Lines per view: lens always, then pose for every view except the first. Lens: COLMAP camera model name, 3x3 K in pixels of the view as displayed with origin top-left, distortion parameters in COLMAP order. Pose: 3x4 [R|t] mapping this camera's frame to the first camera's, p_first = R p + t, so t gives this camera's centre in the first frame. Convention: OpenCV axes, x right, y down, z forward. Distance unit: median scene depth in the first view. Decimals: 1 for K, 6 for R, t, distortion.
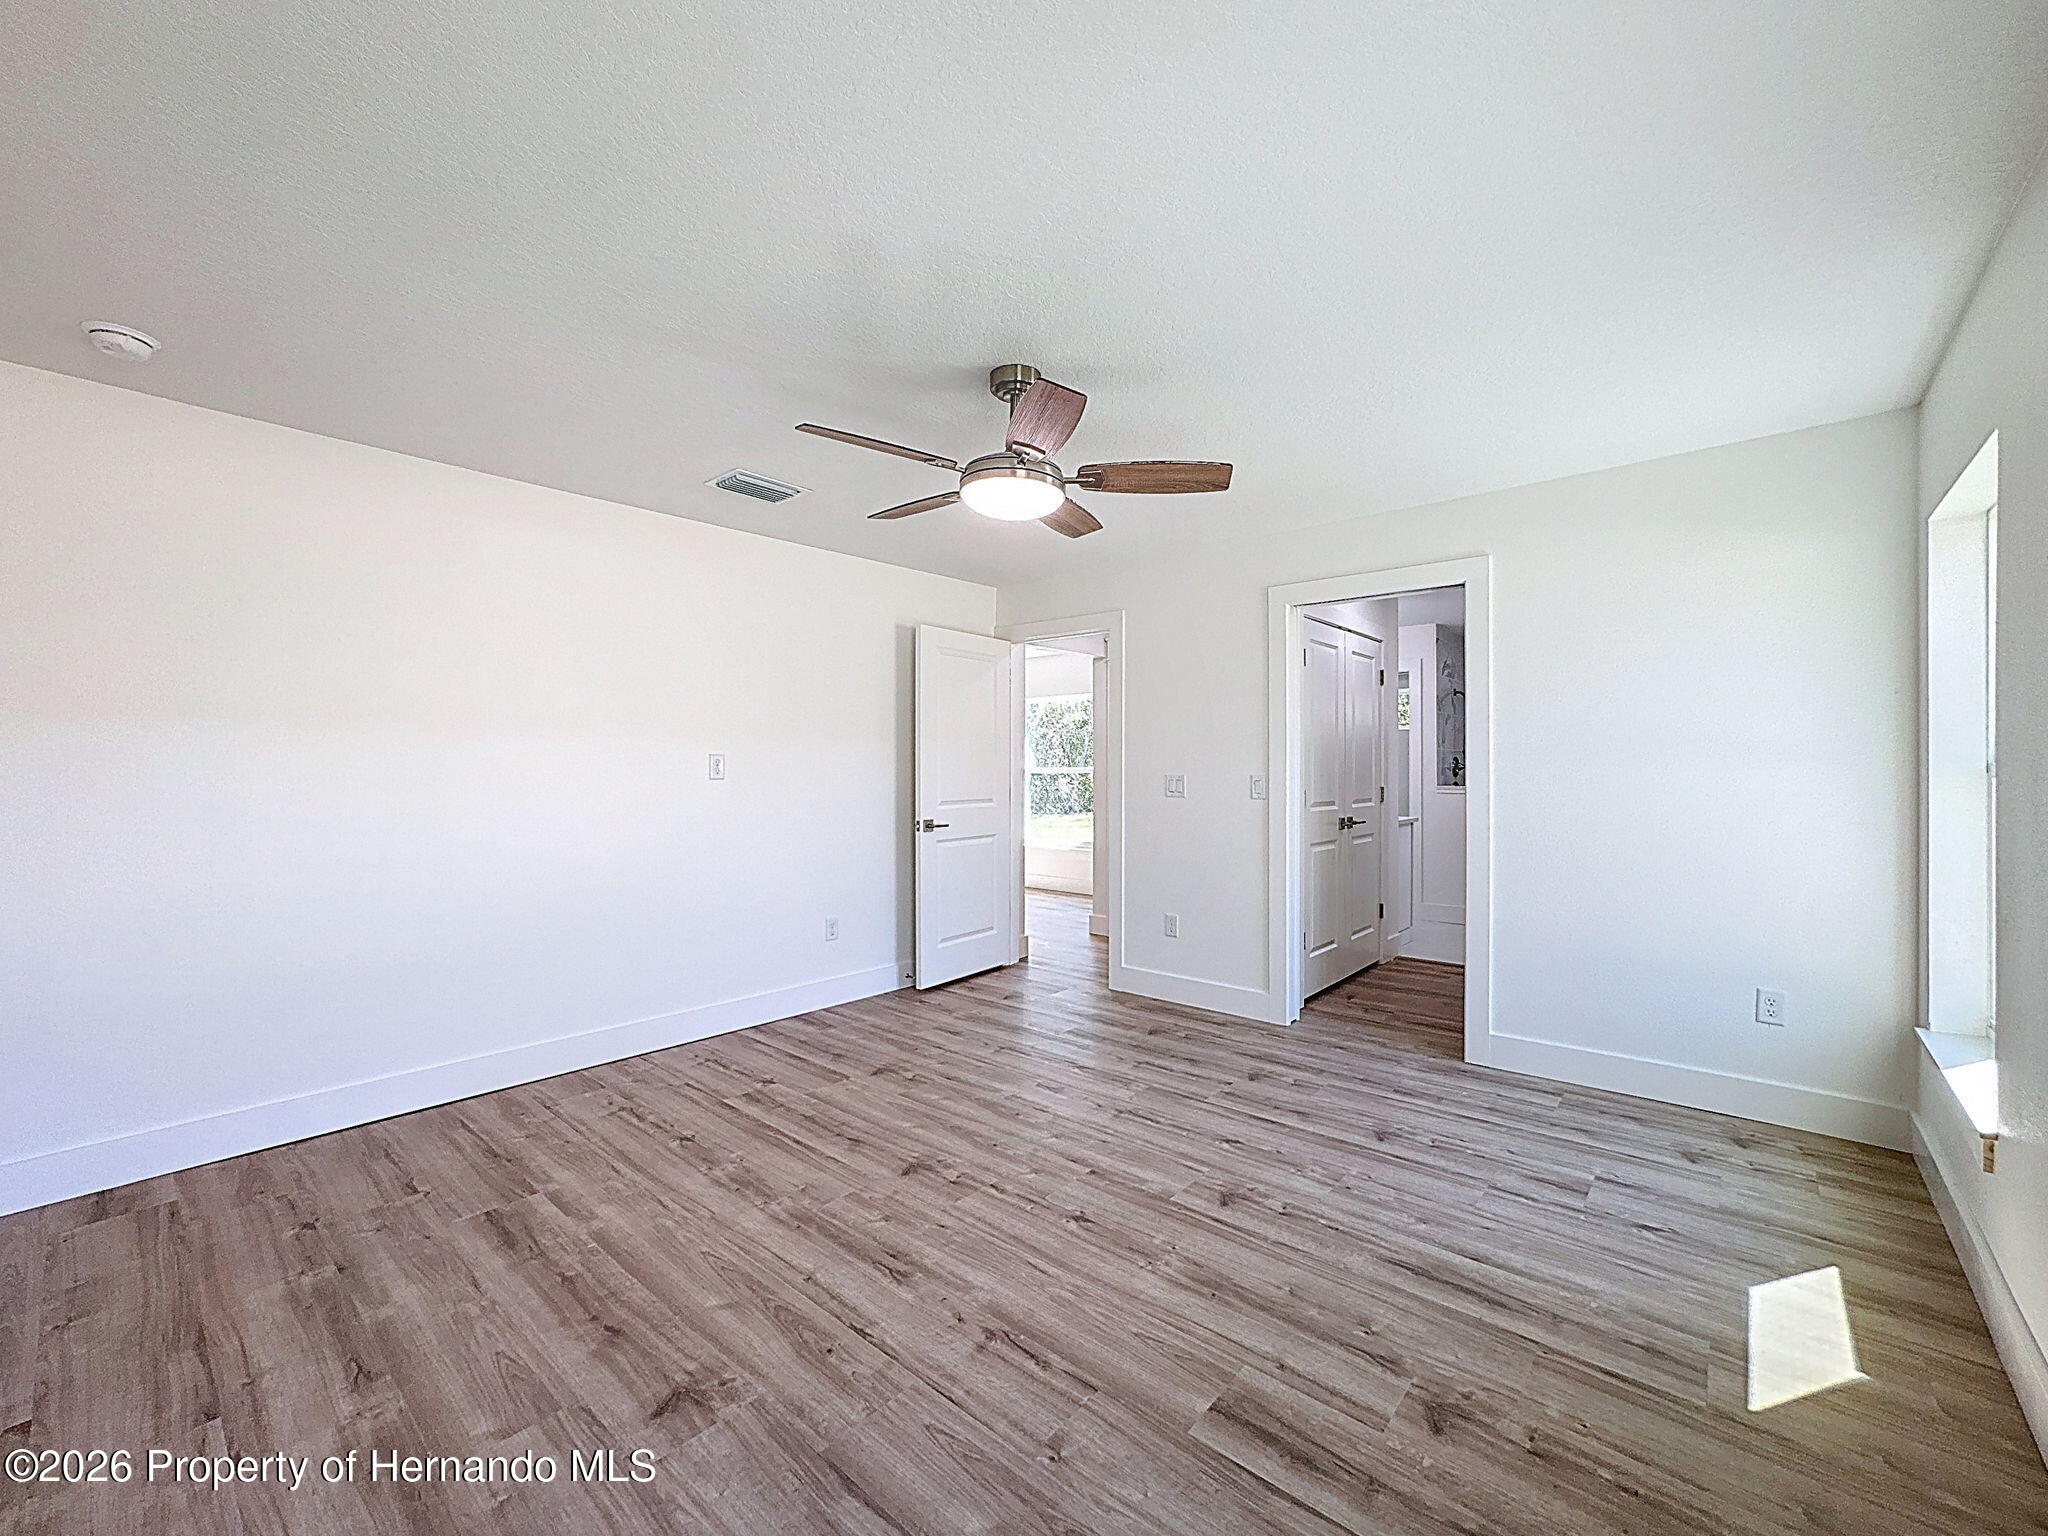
lens RADIAL K [[833.4, 0, 1017.8], [0, 833.4, 768.3], [0, 0, 1]] dist [-0.028129, 0.008462]
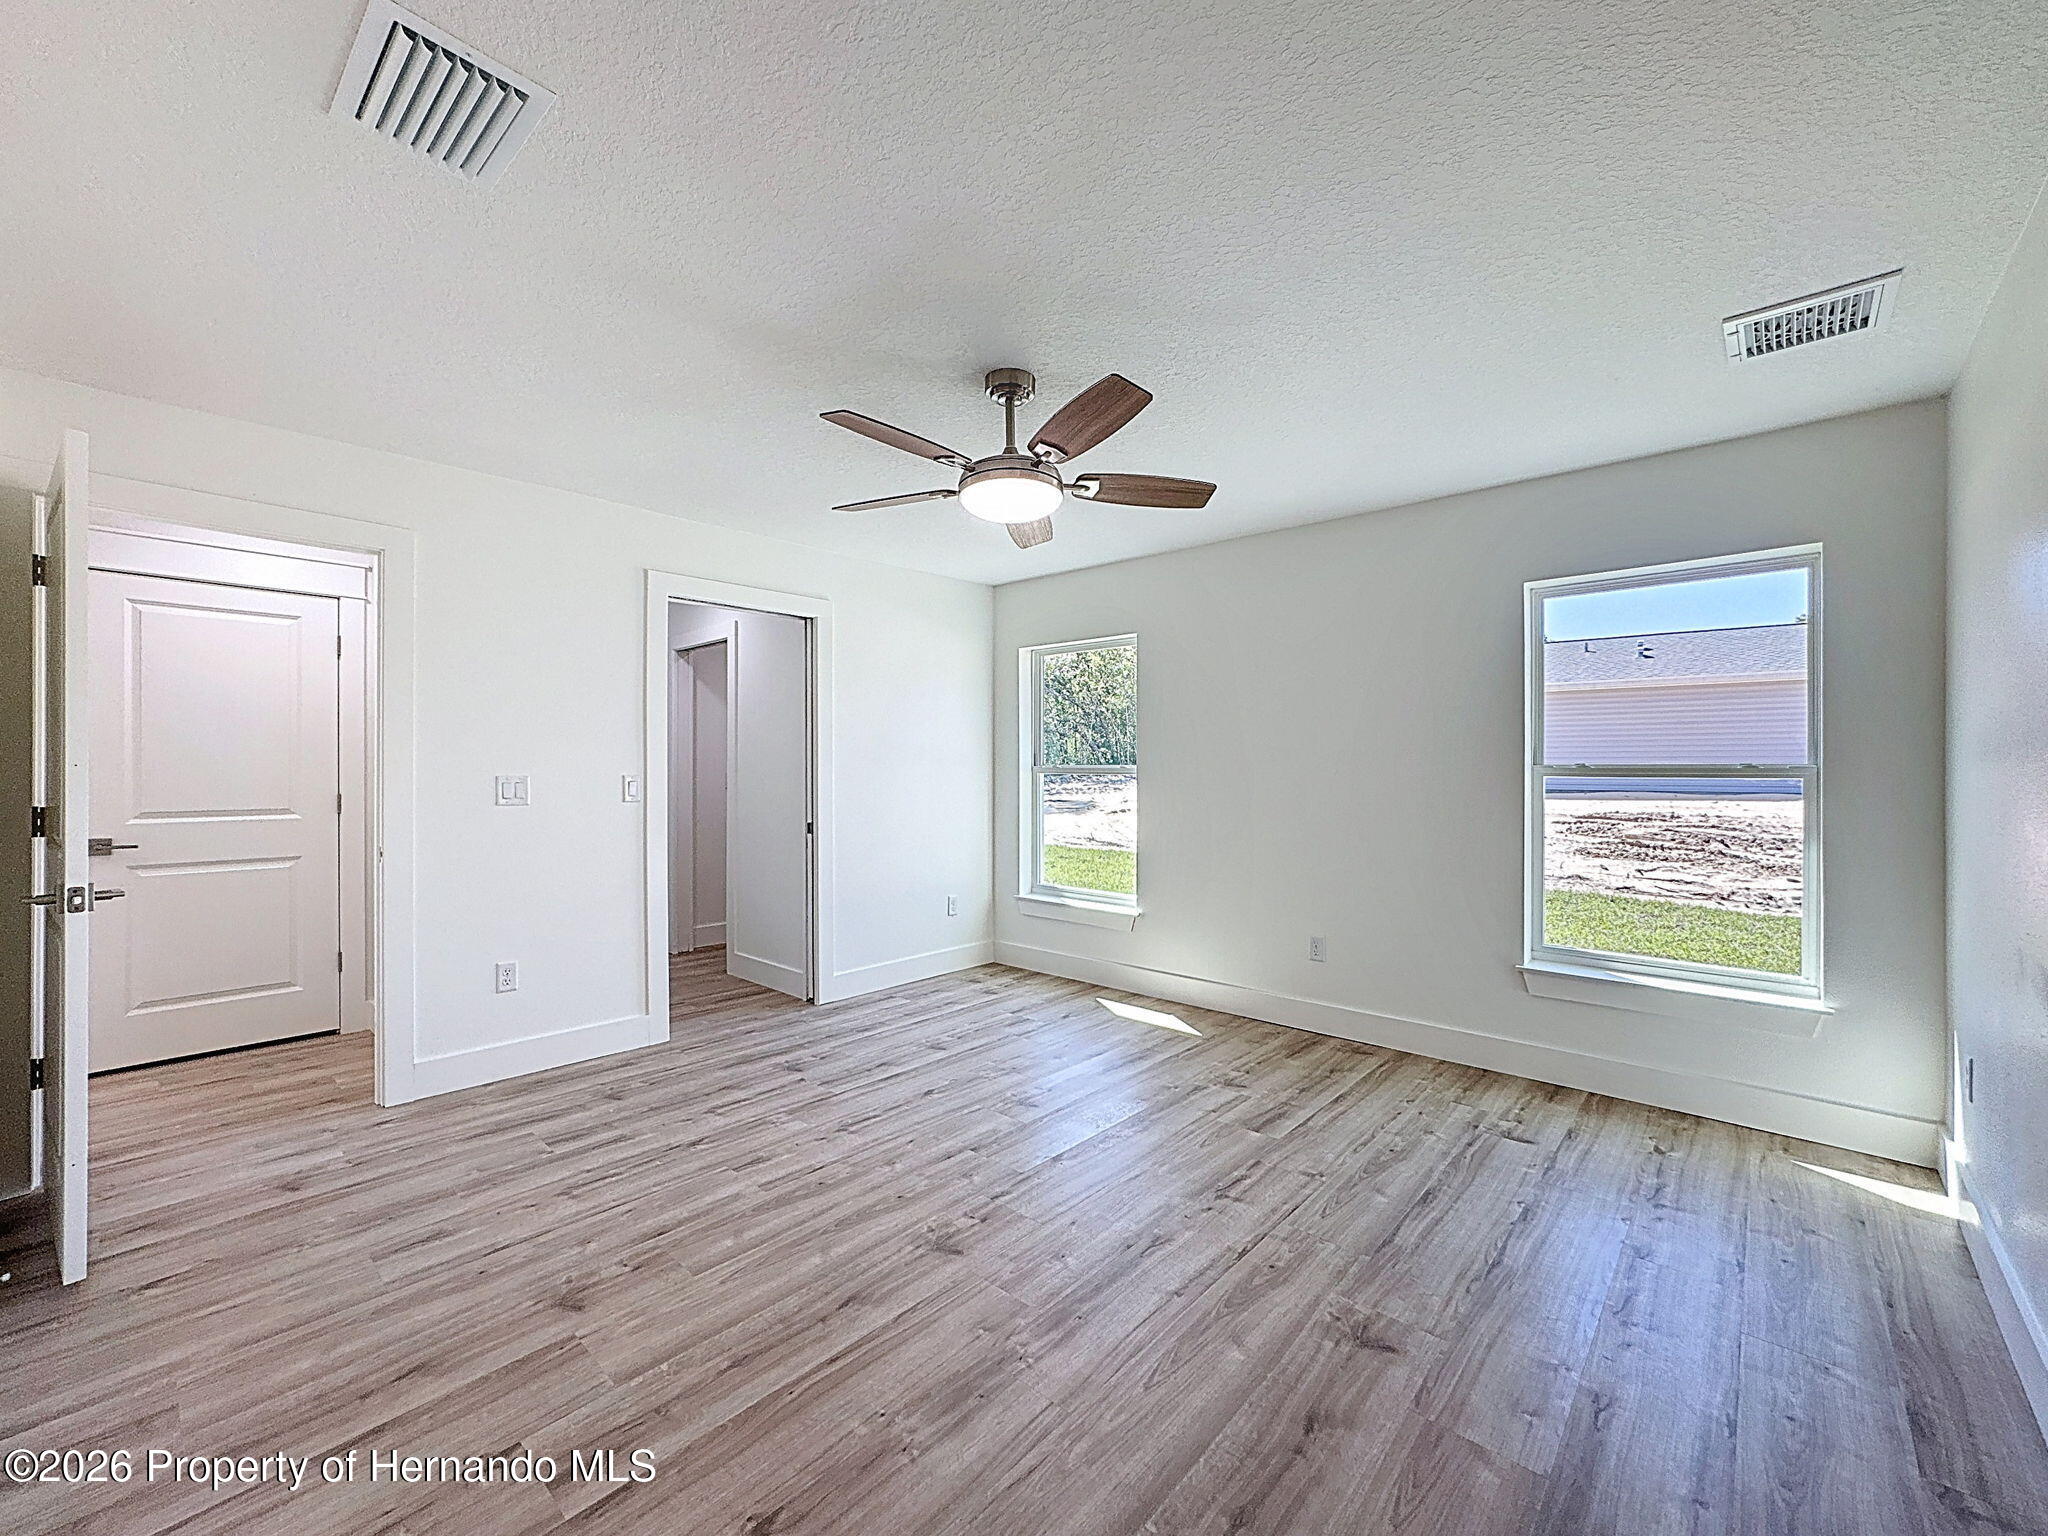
lens RADIAL K [[833.4, 0, 1035.7], [0, 833.4, 748.9], [0, 0, 1]] dist [-0.028129, 0.008462]
pose [[0.006087, 0.027131, 0.999613, -0.918257], [-0.004051, 0.999624, -0.027106, 0.006137], [-0.999973, -0.003884, 0.006195, 0.862683]]
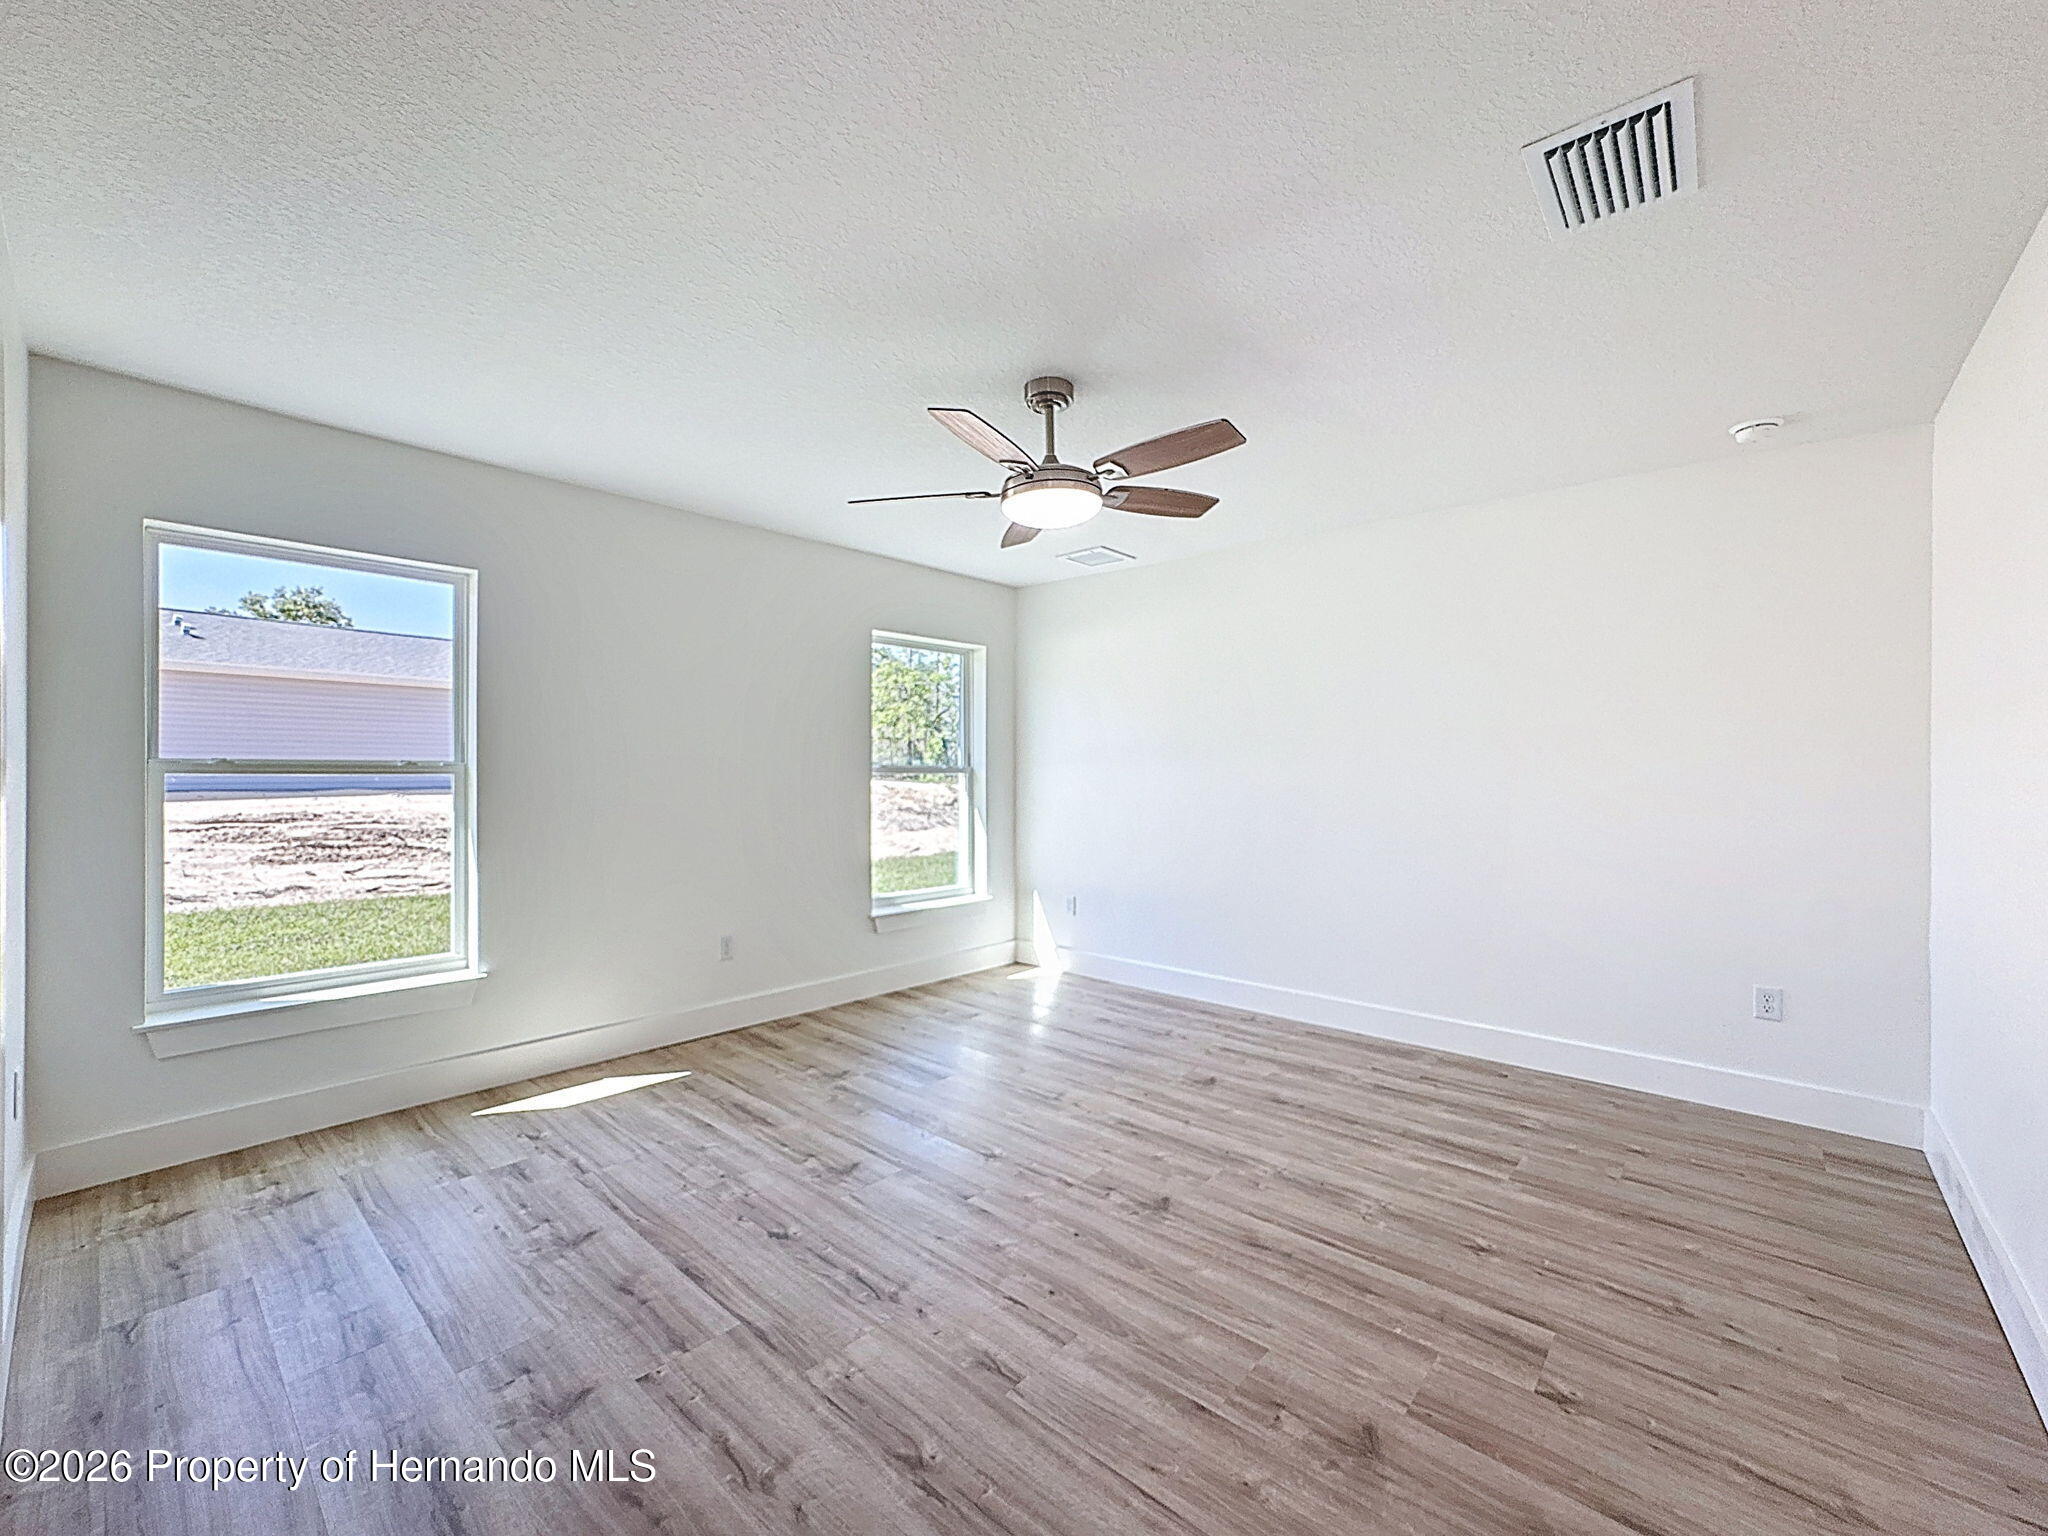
lens RADIAL K [[833.4, 0, 1012.5], [0, 833.4, 730.6], [0, 0, 1]] dist [-0.028129, 0.008462]
pose [[-0.999934, -0.001298, 0.011422, 0.026506], [-0.001867, 0.998749, -0.049964, 0.004899], [-0.011343, -0.049982, -0.998686, 1.846378]]
